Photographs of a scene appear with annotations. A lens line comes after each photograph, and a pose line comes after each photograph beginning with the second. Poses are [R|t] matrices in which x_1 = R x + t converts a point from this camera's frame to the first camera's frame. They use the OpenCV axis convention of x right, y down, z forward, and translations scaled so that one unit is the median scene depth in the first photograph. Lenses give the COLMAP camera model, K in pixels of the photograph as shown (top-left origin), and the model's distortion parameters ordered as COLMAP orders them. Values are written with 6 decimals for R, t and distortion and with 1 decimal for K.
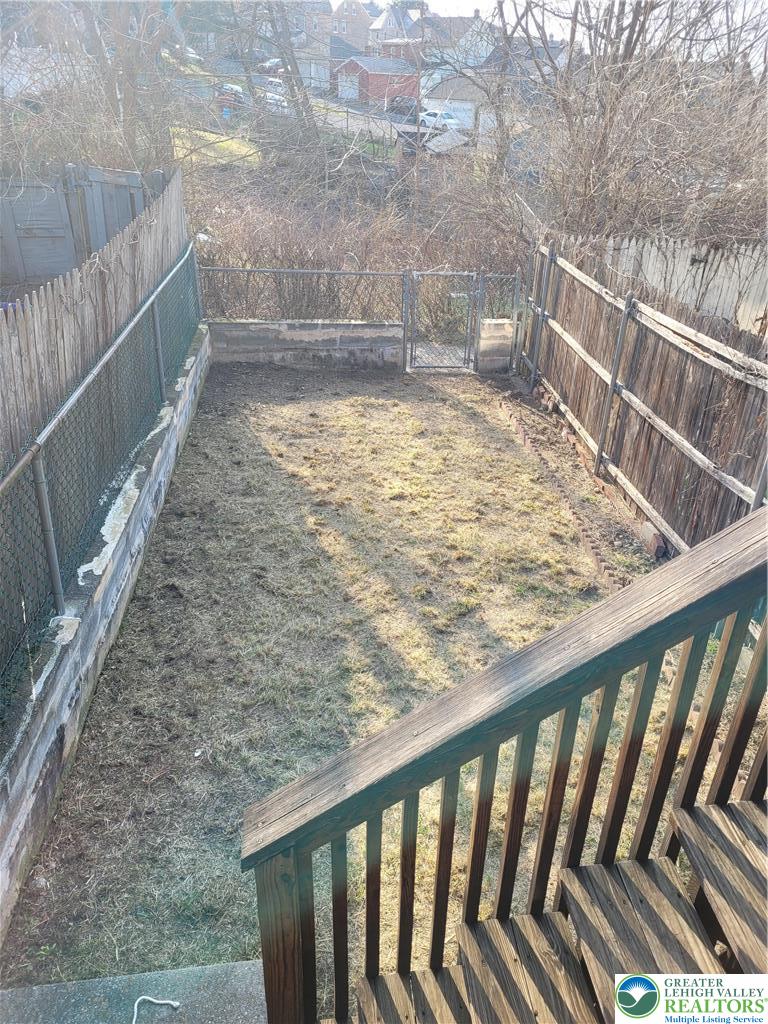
lens RADIAL K [[771.8, 0, 387.3], [0, 771.8, 519.9], [0, 0, 1]] dist [0.025345, 0.002773]
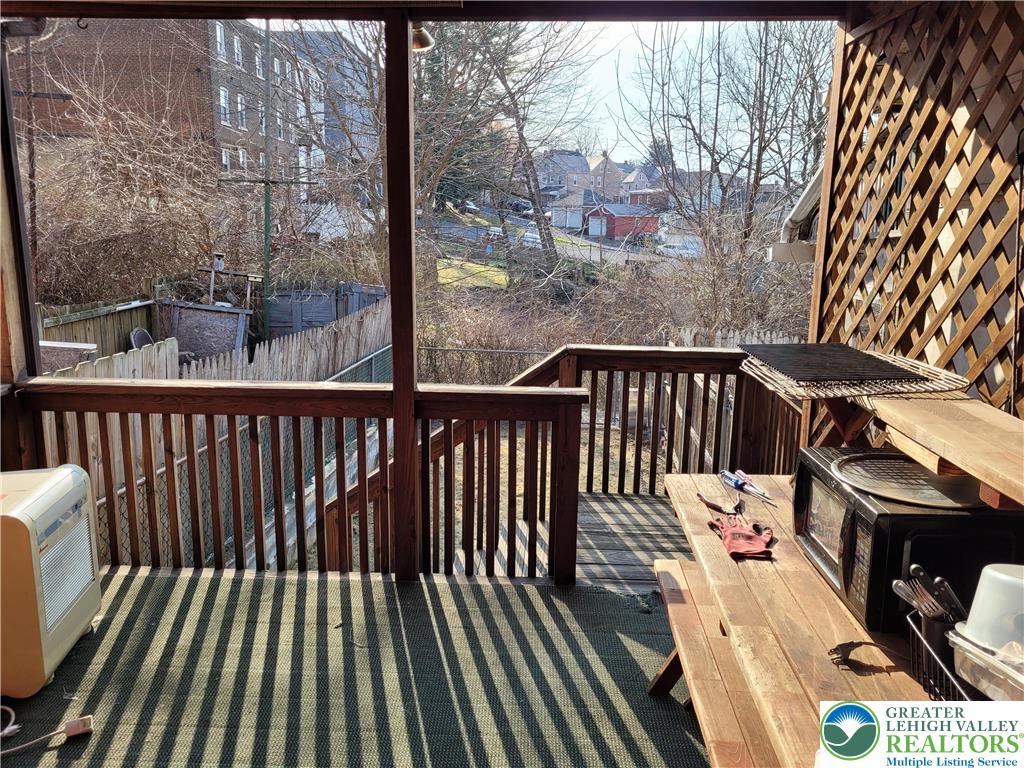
lens RADIAL K [[771.8, 0, 511.0], [0, 771.8, 379.3], [0, 0, 1]] dist [0.025345, 0.002773]
pose [[0.985096, 0.017270, -0.171138, 0.084120], [-0.068903, 0.951252, -0.300619, 0.072740], [0.157604, 0.307931, 0.938264, -0.142765]]
